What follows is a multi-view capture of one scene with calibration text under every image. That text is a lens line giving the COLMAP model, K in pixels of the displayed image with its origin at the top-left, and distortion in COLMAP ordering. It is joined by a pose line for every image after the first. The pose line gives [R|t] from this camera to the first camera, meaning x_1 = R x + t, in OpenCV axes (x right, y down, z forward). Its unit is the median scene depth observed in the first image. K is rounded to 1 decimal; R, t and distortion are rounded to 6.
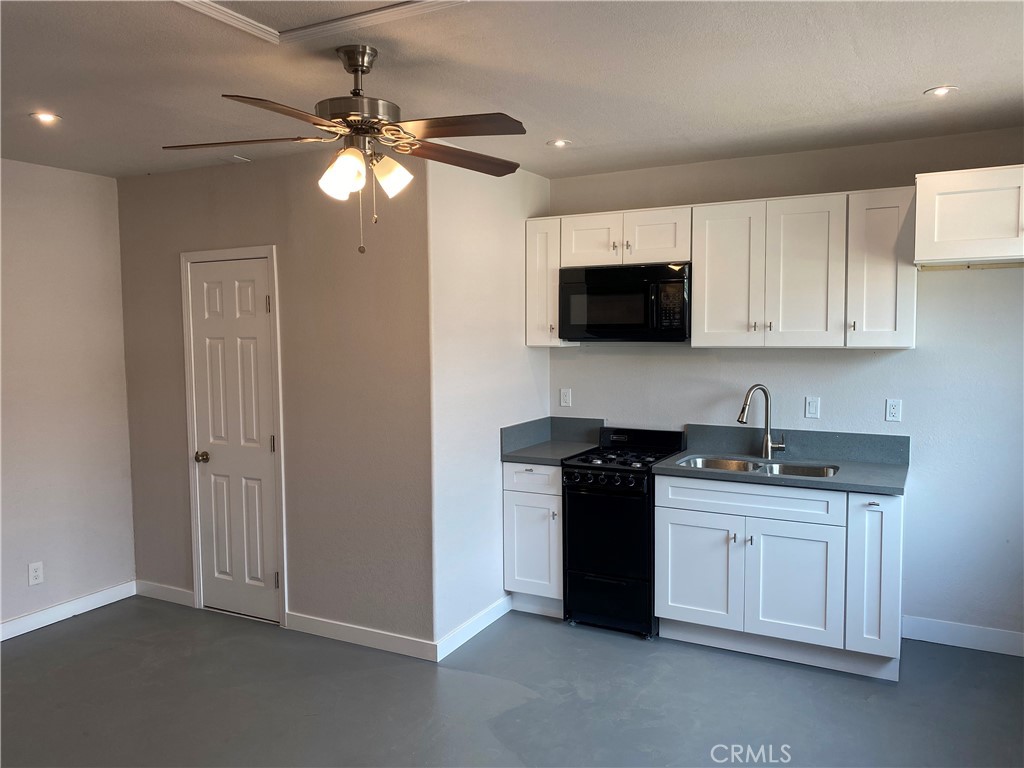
lens RADIAL K [[766.0, 0, 512.0], [0, 766.0, 384.0], [0, 0, 1]] dist [0.003343, 0.000692]
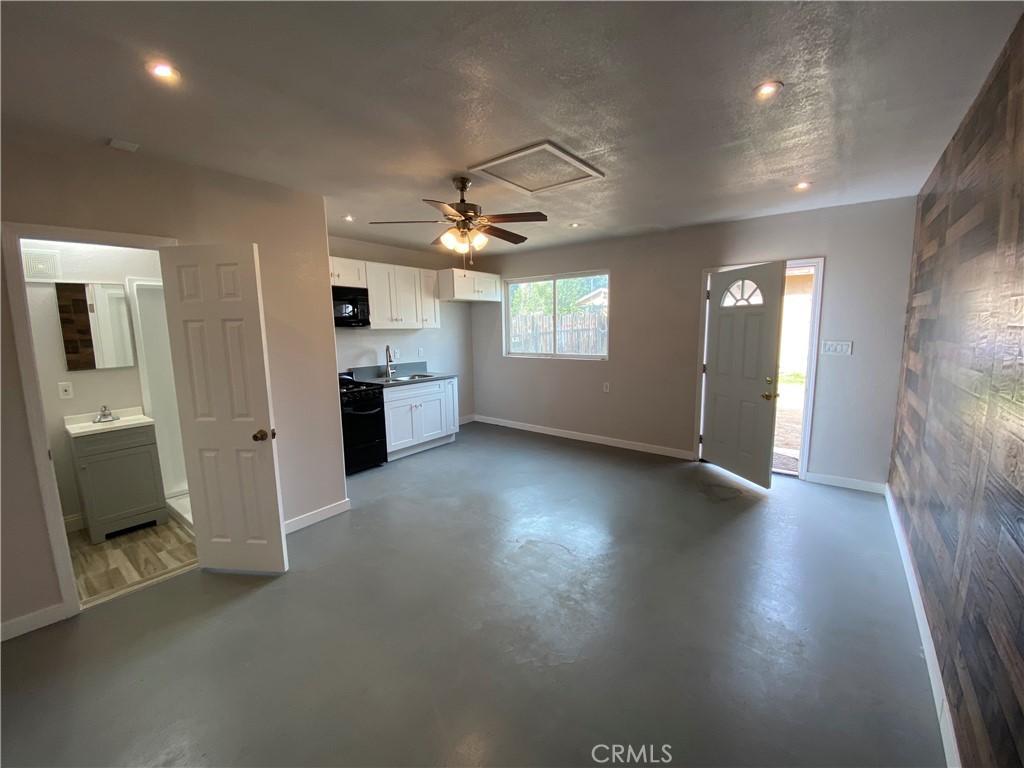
lens RADIAL K [[411.7, 0, 511.1], [0, 411.7, 403.2], [0, 0, 1]] dist [0.000798, 0.000088]
pose [[0.173254, -0.176743, 0.968888, -0.890148], [0.080417, 0.983020, 0.164941, -0.003925], [-0.981589, 0.049338, 0.184525, 0.430709]]
